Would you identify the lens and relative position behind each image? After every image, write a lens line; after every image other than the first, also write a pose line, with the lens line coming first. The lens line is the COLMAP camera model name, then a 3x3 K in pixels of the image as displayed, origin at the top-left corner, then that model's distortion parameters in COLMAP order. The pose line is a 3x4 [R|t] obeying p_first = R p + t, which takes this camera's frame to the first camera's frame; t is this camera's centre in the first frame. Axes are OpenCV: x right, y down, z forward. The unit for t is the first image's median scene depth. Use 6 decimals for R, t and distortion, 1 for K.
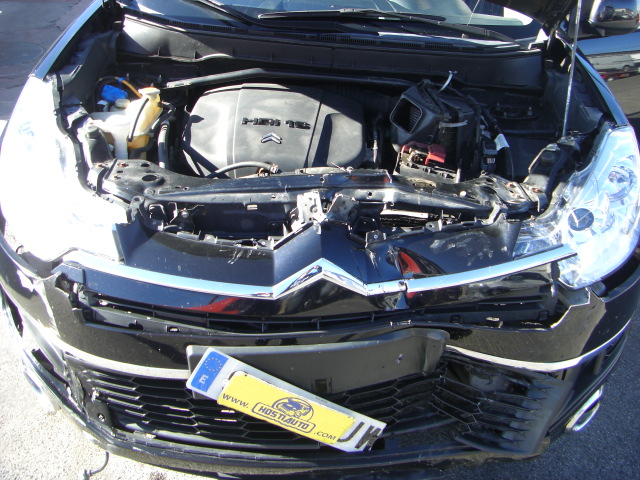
lens RADIAL K [[703.4, 0, 327.2], [0, 703.4, 214.5], [0, 0, 1]] dist [-0.125277, 0.000000]
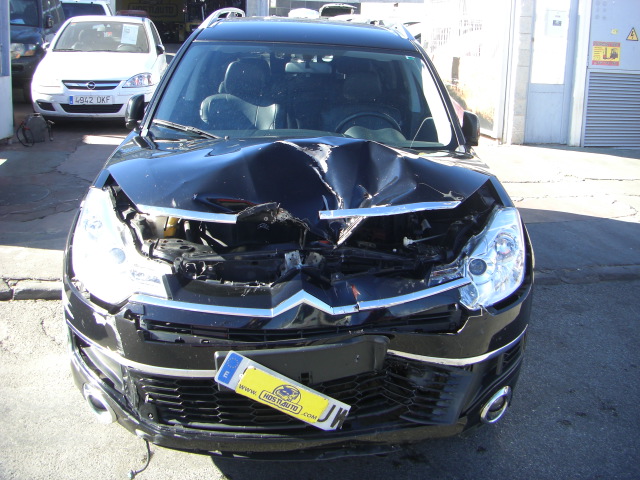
lens RADIAL K [[703.4, 0, 322.9], [0, 703.4, 240.0], [0, 0, 1]] dist [-0.125277, 0.000000]
pose [[0.998576, -0.036830, 0.038598, -0.017573], [0.042886, 0.984491, -0.170110, 0.205023], [-0.031734, 0.171523, 0.984669, -0.499530]]
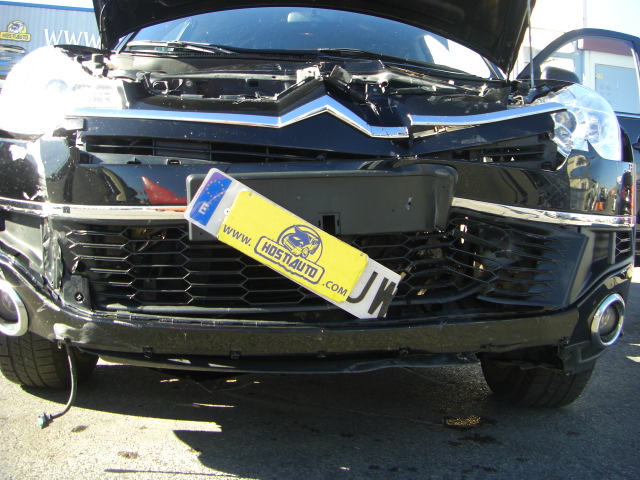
lens RADIAL K [[703.4, 0, 317.8], [0, 703.4, 235.7], [0, 0, 1]] dist [-0.125277, 0.000000]
pose [[0.998027, -0.016262, 0.060641, -0.078871], [0.039707, 0.911665, -0.409011, 0.625632], [-0.048633, 0.410612, 0.910512, 0.146755]]
